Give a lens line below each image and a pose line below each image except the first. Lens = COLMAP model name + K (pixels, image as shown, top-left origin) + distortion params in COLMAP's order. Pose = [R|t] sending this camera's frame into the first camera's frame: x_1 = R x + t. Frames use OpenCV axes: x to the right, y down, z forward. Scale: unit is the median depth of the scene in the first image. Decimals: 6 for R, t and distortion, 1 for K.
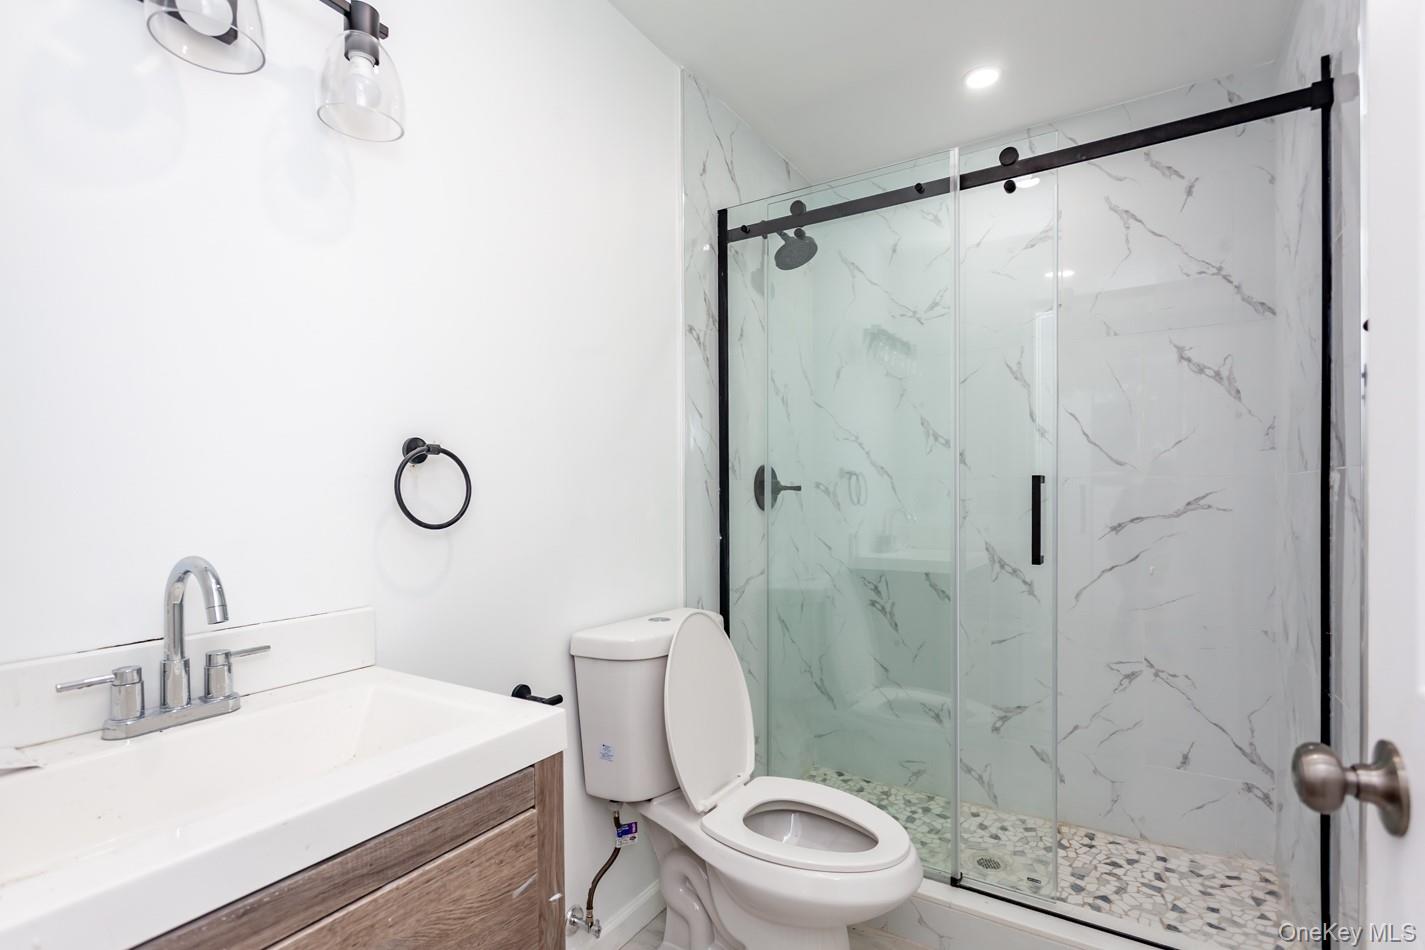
lens RADIAL K [[685.7, 0, 714.6], [0, 685.7, 494.2], [0, 0, 1]] dist [0.000840, 0.001213]
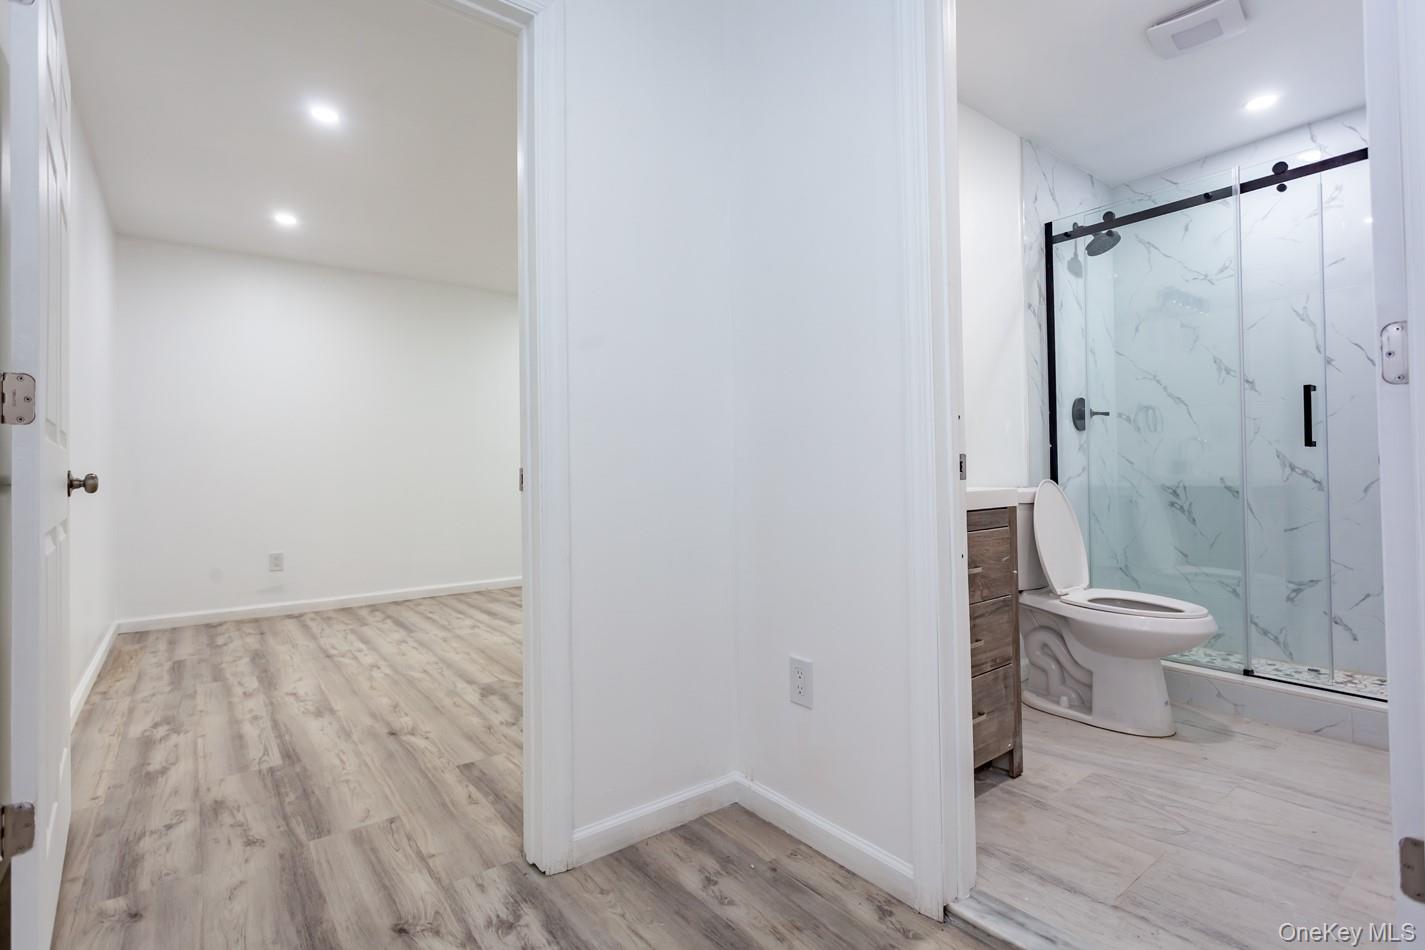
lens RADIAL K [[673.7, 0, 715.7], [0, 673.7, 457.9], [0, 0, 1]] dist [0.001760, -0.000700]
pose [[0.938808, -0.014604, -0.344132, -0.166959], [0.008763, 0.999790, -0.018524, 0.109057], [0.344330, 0.014375, 0.938738, -0.589957]]
